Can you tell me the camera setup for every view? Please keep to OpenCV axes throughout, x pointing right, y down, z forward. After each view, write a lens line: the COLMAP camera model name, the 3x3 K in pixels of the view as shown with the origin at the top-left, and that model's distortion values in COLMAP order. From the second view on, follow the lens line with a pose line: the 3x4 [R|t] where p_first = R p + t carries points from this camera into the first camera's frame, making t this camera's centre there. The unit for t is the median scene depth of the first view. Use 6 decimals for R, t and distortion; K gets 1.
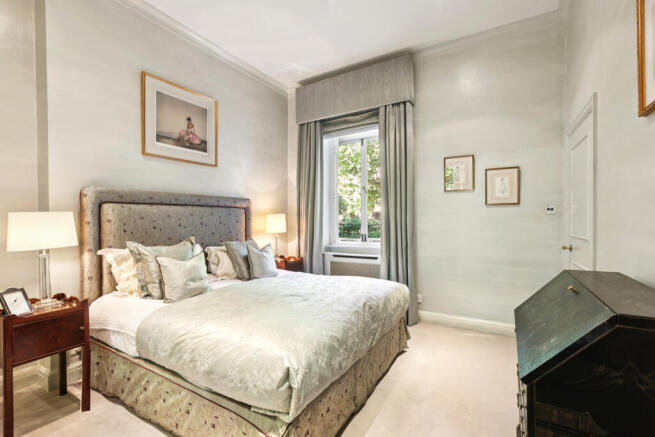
lens RADIAL K [[300.3, 0, 325.9], [0, 300.3, 220.6], [0, 0, 1]] dist [-0.012312, 0.007988]
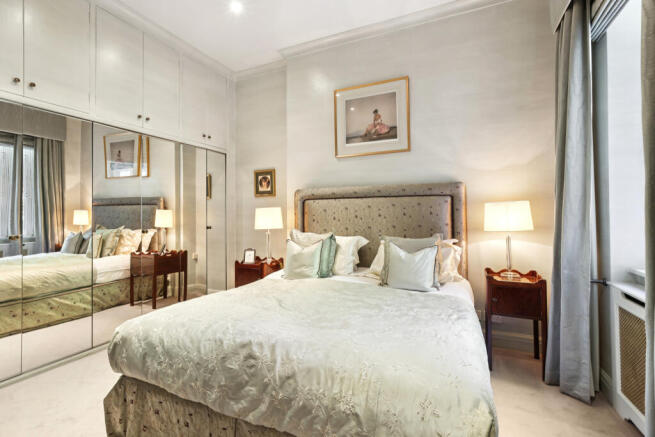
lens RADIAL K [[300.3, 0, 327.9], [0, 300.3, 207.1], [0, 0, 1]] dist [-0.012312, 0.007988]
pose [[0.124364, -0.015484, -0.992116, 0.516981], [0.002813, 0.999880, -0.015253, -0.002291], [0.992233, -0.000894, 0.124393, 0.715160]]
